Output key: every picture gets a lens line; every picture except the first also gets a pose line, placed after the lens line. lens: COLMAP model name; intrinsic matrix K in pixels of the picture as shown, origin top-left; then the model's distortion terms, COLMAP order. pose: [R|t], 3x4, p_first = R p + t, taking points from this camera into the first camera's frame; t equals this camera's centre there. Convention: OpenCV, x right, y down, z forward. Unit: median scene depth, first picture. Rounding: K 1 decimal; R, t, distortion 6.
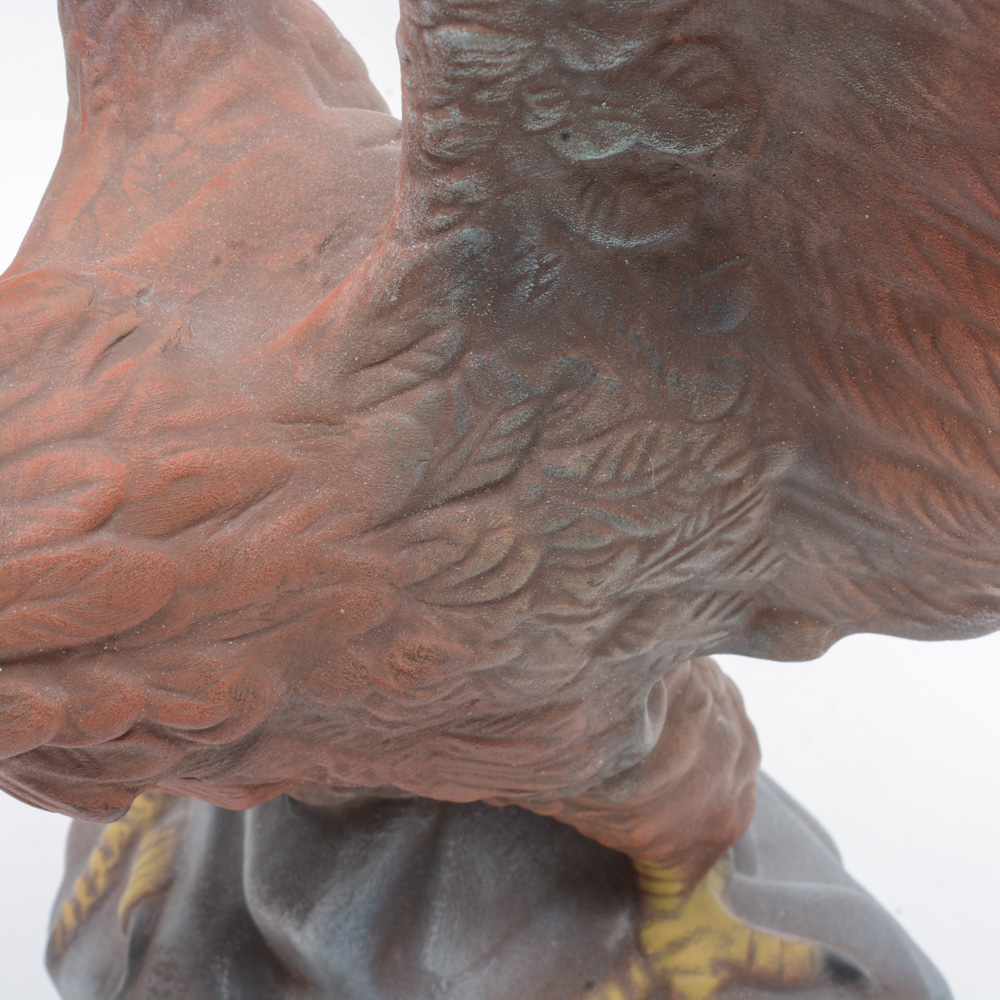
lens RADIAL K [[3312.2, 0, 495.9], [0, 3312.2, 496.0], [0, 0, 1]] dist [0.116939, 0.000000]
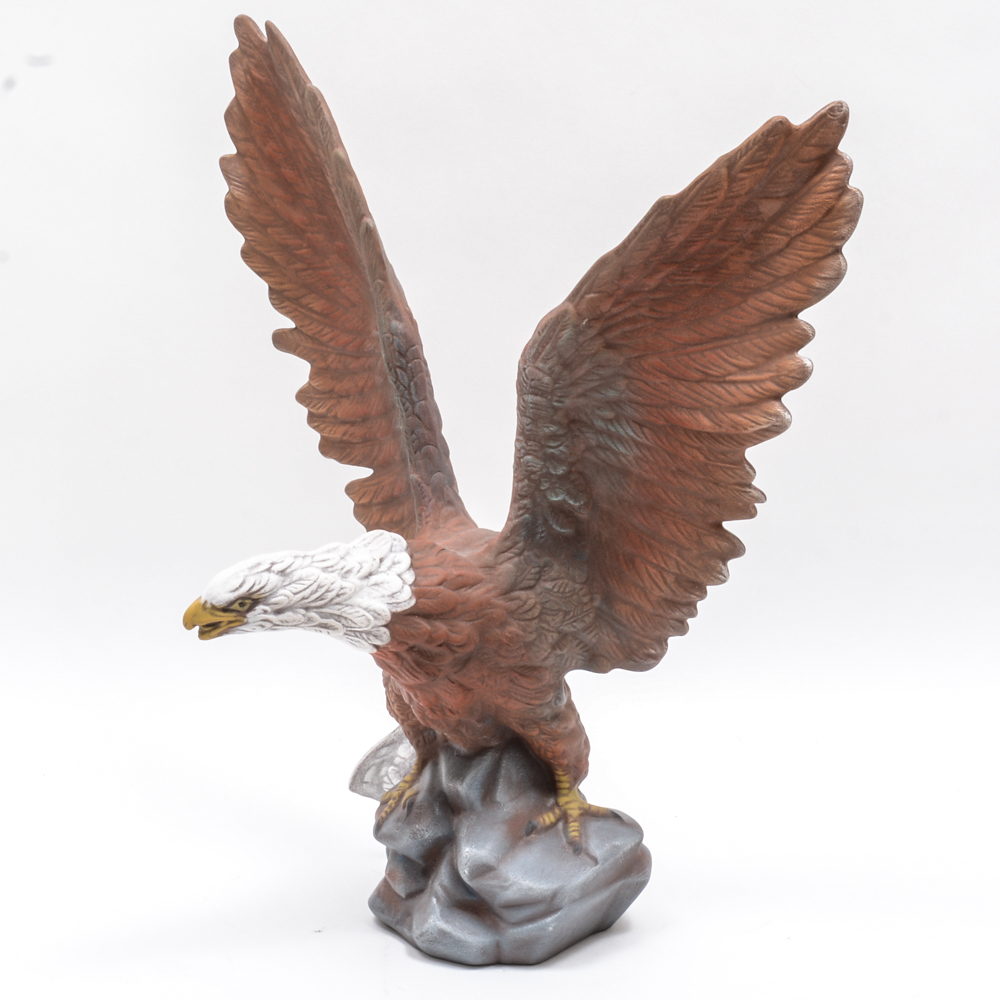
lens RADIAL K [[2535.5, 0, 491.0], [0, 2535.5, 497.9], [0, 0, 1]] dist [0.011310, 0.000000]
pose [[0.996852, 0.015714, 0.077715, -0.294060], [0.022893, 0.881372, -0.471868, 1.376337], [-0.075911, 0.472162, 0.878237, -1.819228]]
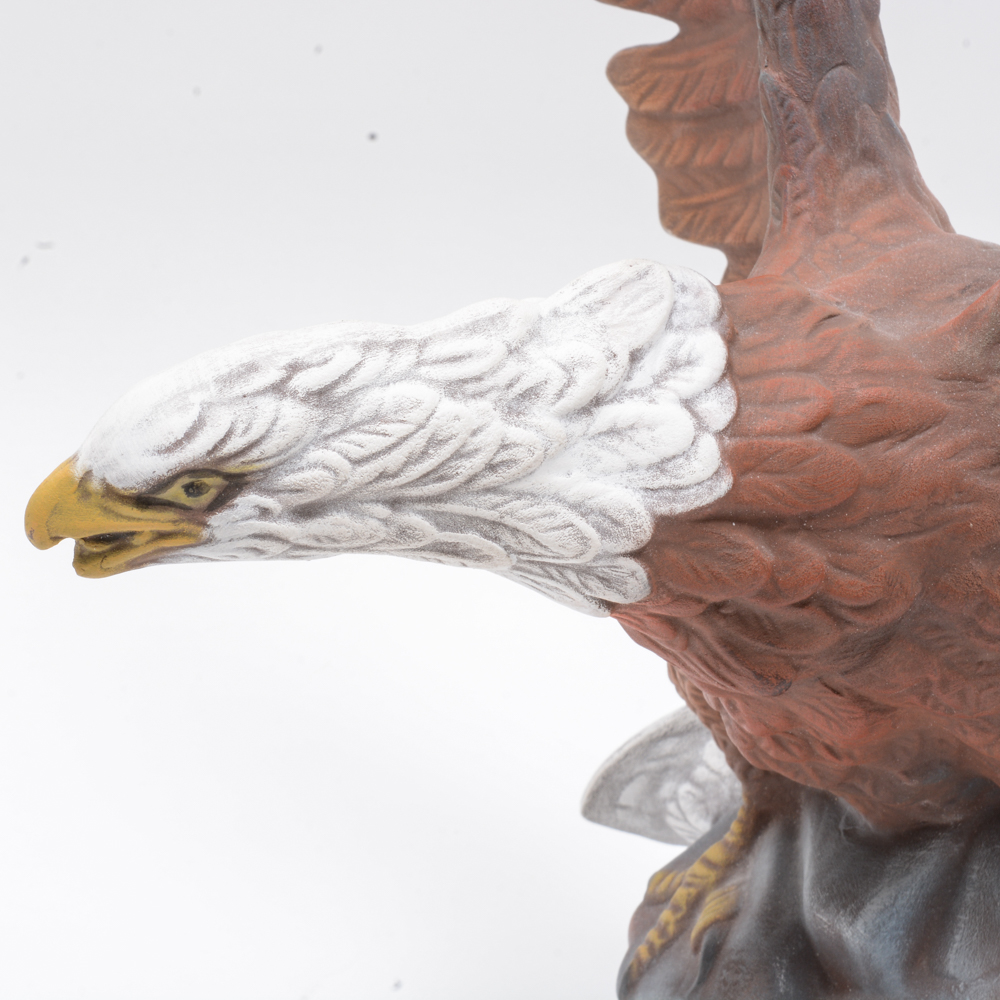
lens RADIAL K [[3312.2, 0, 357.8], [0, 3312.2, 509.6], [0, 0, 1]] dist [0.116939, 0.000000]
pose [[0.992002, 0.072411, -0.103387, -0.155530], [-0.099597, 0.952223, -0.288706, 0.450093], [0.077542, 0.296694, 0.951819, -0.344726]]
